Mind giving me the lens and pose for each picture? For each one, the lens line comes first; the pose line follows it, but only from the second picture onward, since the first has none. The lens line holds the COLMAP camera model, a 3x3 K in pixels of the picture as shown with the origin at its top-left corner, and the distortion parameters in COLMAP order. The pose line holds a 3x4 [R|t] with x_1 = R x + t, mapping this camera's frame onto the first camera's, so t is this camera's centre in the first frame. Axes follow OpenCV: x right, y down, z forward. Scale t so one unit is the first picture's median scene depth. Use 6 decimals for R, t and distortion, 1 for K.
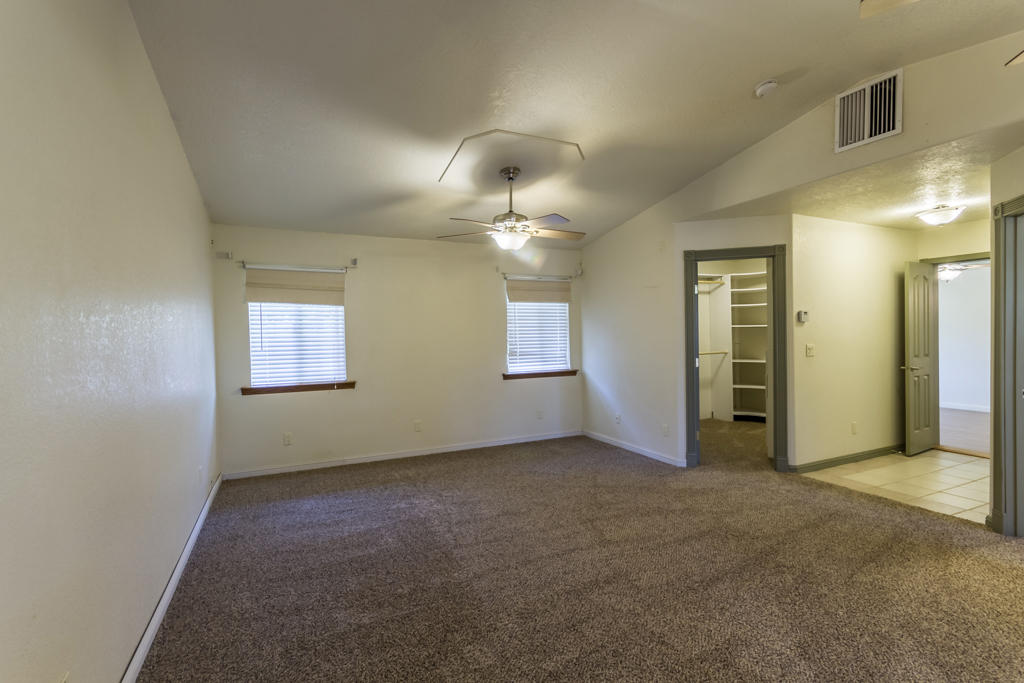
lens RADIAL K [[477.7, 0, 513.2], [0, 477.7, 340.0], [0, 0, 1]] dist [-0.001298, 0.000548]
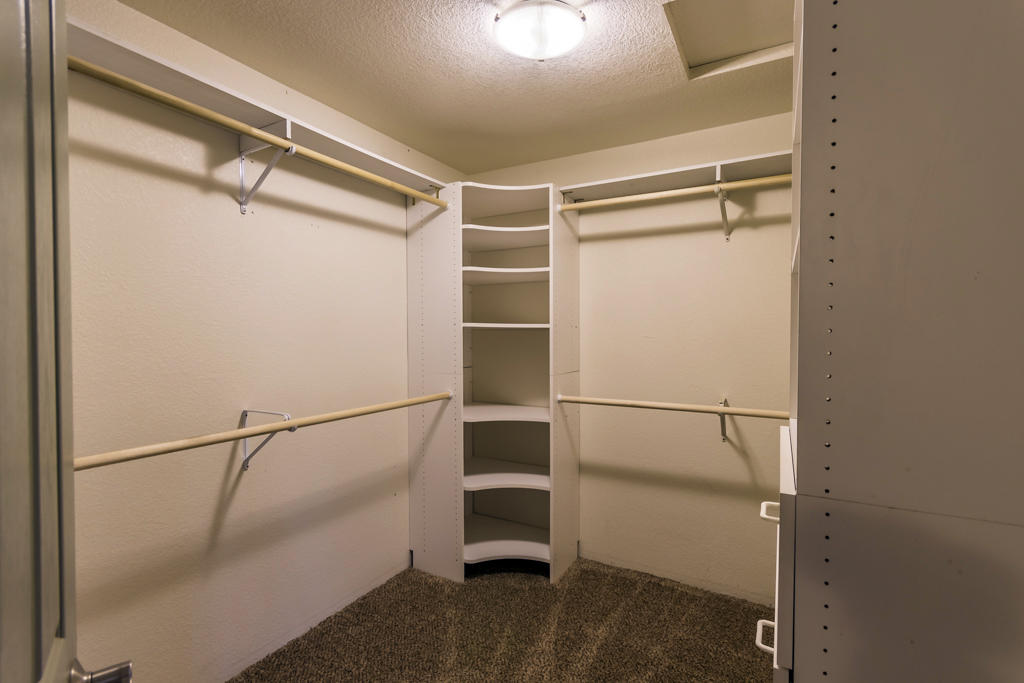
lens RADIAL K [[477.7, 0, 513.1], [0, 477.7, 339.3], [0, 0, 1]] dist [-0.001298, 0.000548]
pose [[0.824418, 0.010048, 0.565892, 0.279278], [-0.010043, 0.999945, -0.003124, -0.017333], [-0.565892, -0.003108, 0.824474, 0.671054]]
